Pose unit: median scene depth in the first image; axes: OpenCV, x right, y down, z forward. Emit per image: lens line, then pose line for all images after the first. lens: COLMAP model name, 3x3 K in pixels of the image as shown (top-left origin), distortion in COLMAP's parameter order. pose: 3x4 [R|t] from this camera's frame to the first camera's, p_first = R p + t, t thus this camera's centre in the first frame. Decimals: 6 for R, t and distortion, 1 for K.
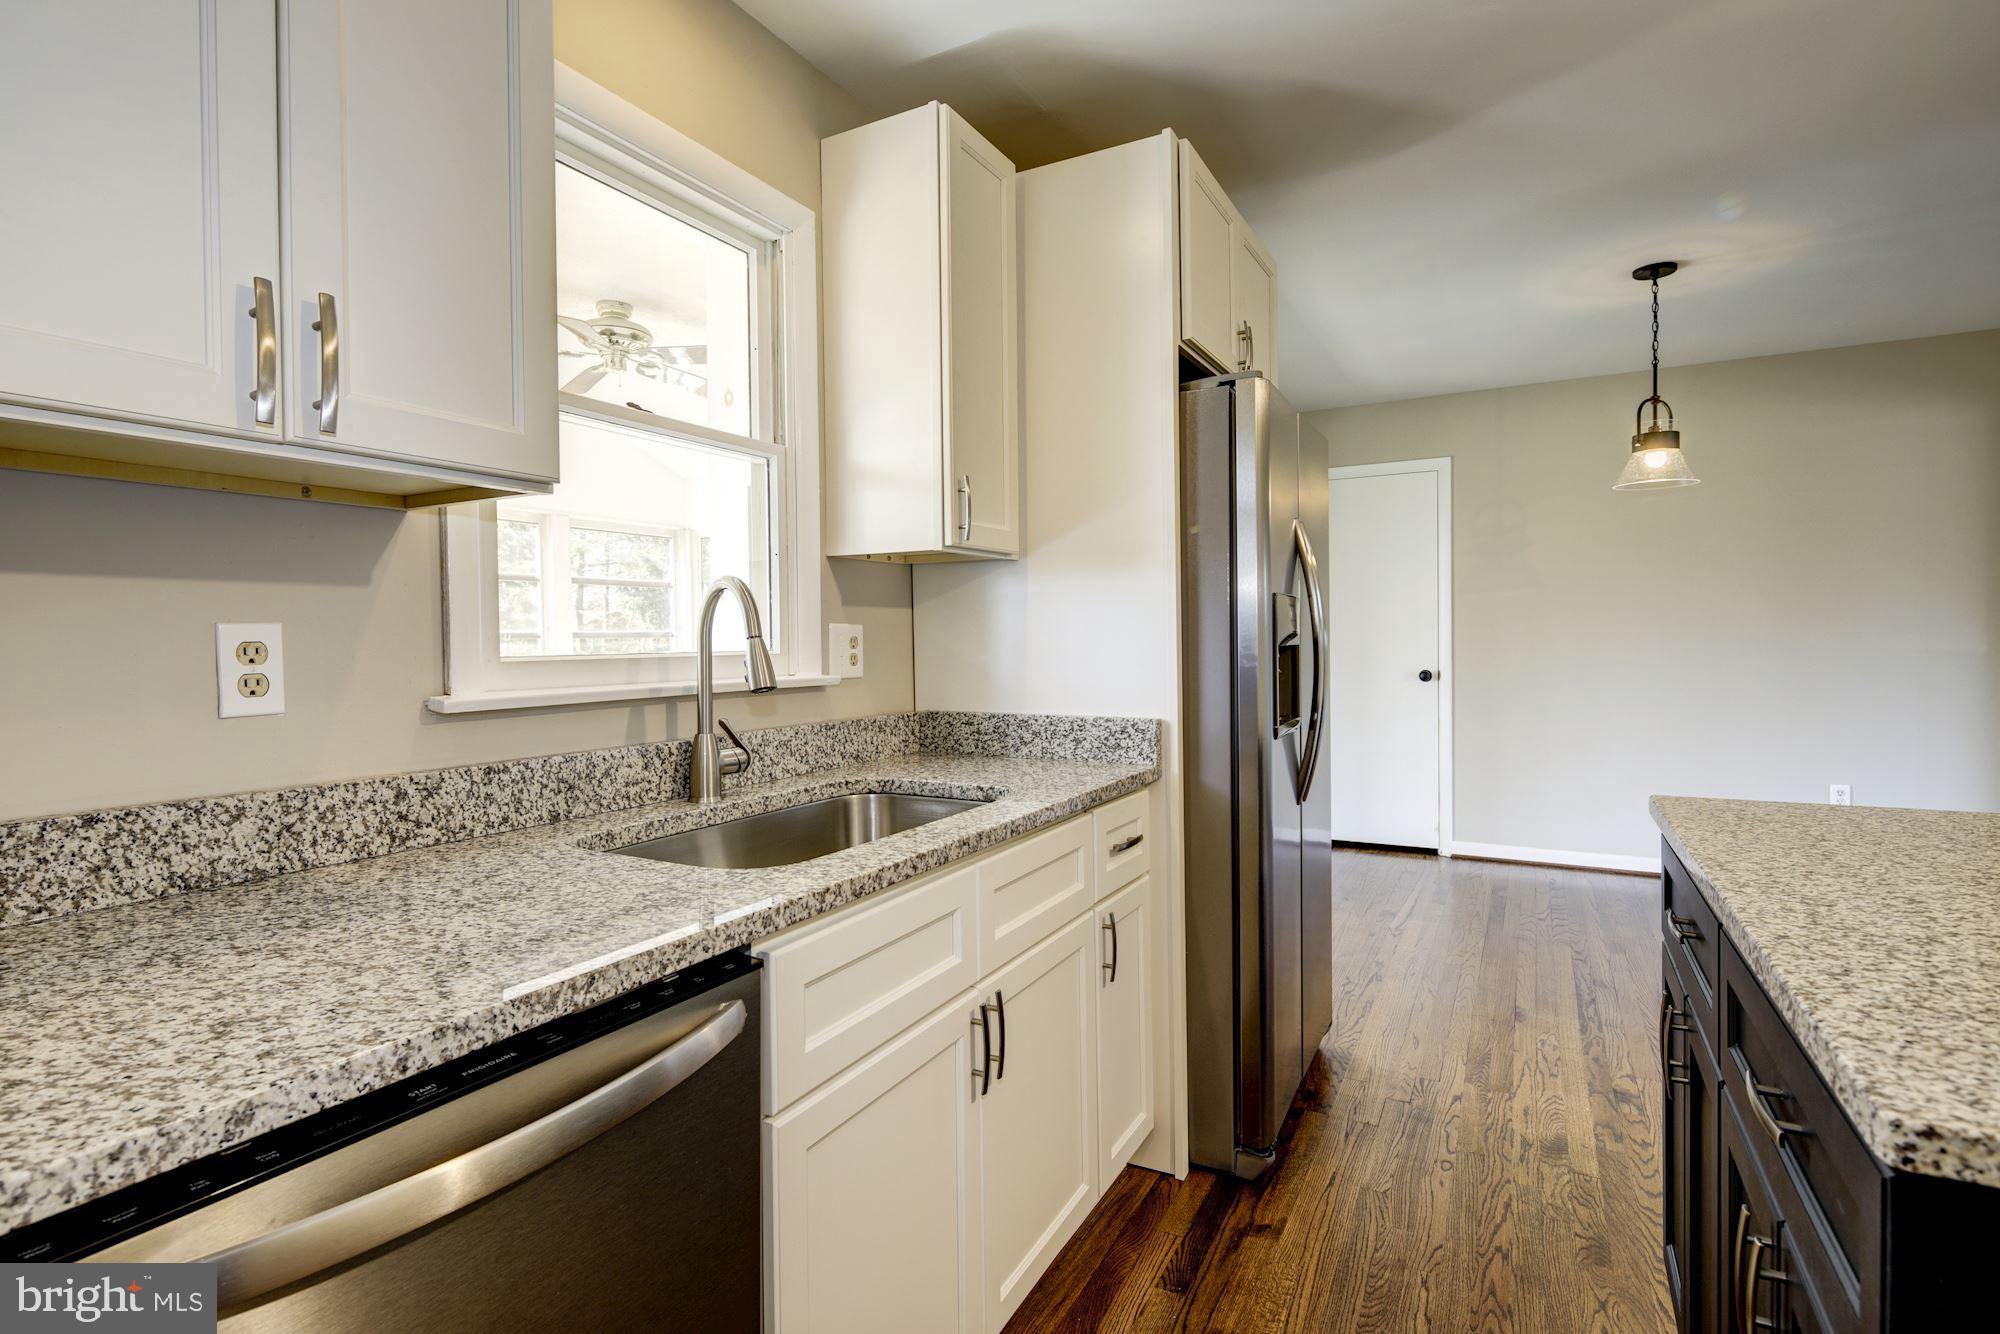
lens RADIAL K [[966.9, 0, 994.7], [0, 966.9, 652.7], [0, 0, 1]] dist [0.004087, -0.004066]
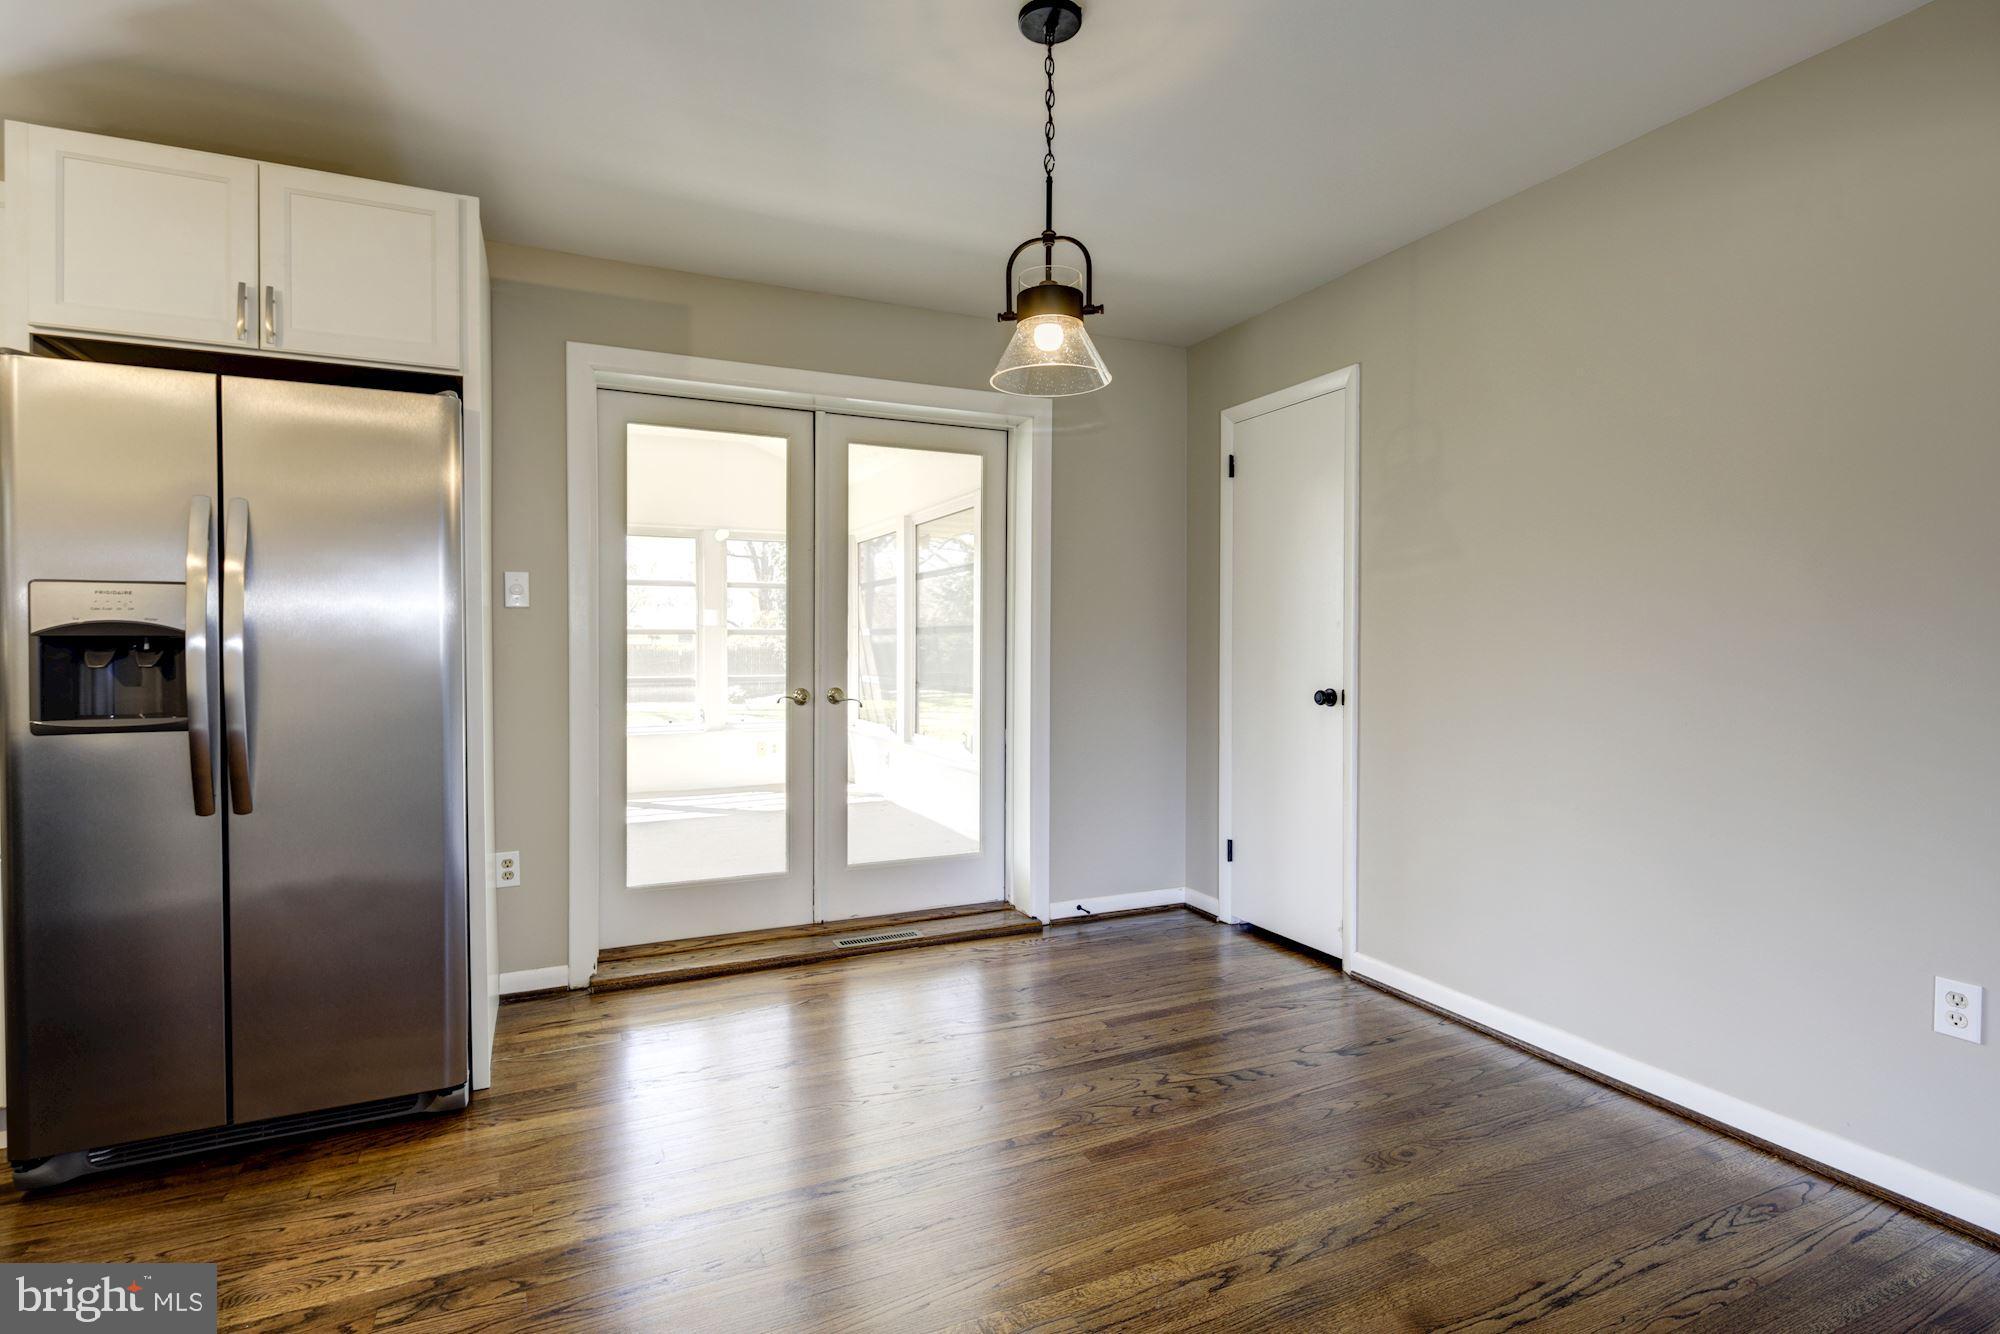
lens RADIAL K [[966.9, 0, 997.9], [0, 966.9, 656.3], [0, 0, 1]] dist [0.004087, -0.004066]
pose [[0.806567, 0.020049, -0.590802, 1.696294], [-0.019394, 0.999784, 0.007451, -0.013004], [0.590824, 0.005449, 0.806782, 0.843941]]
